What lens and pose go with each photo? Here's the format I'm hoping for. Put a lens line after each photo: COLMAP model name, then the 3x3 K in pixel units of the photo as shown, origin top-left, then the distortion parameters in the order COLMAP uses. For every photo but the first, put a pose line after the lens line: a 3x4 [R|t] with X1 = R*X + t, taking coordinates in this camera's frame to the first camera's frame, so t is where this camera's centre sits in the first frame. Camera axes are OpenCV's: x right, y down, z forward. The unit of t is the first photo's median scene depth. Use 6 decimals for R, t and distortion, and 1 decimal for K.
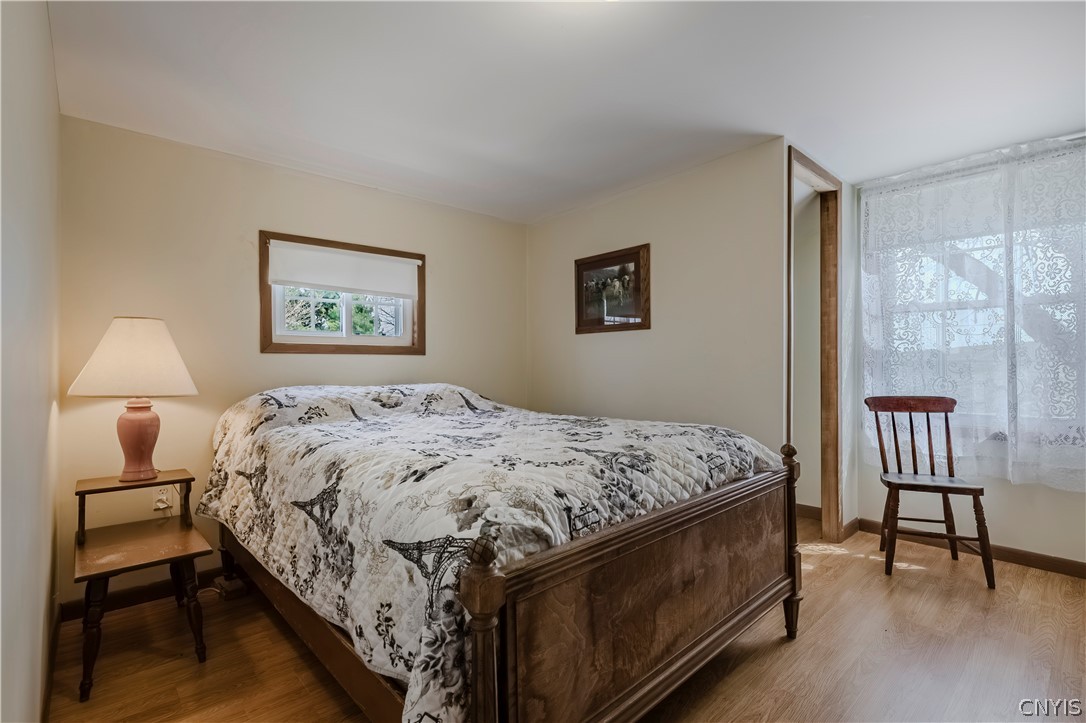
lens RADIAL K [[518.4, 0, 538.0], [0, 518.4, 360.3], [0, 0, 1]] dist [0.010851, -0.001500]
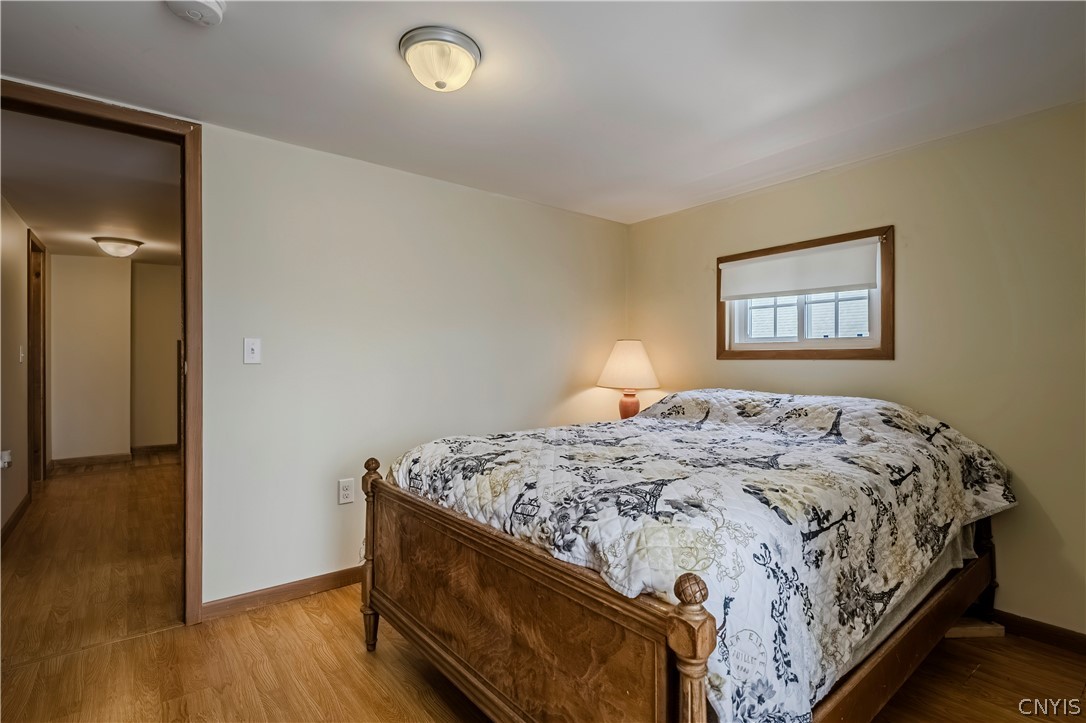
lens RADIAL K [[518.4, 0, 536.6], [0, 518.4, 364.0], [0, 0, 1]] dist [0.010851, -0.001500]
pose [[-0.085059, 0.010762, -0.996318, 0.859234], [0.008078, 0.999916, 0.010111, -0.023361], [0.996343, -0.007189, -0.085139, 0.831089]]
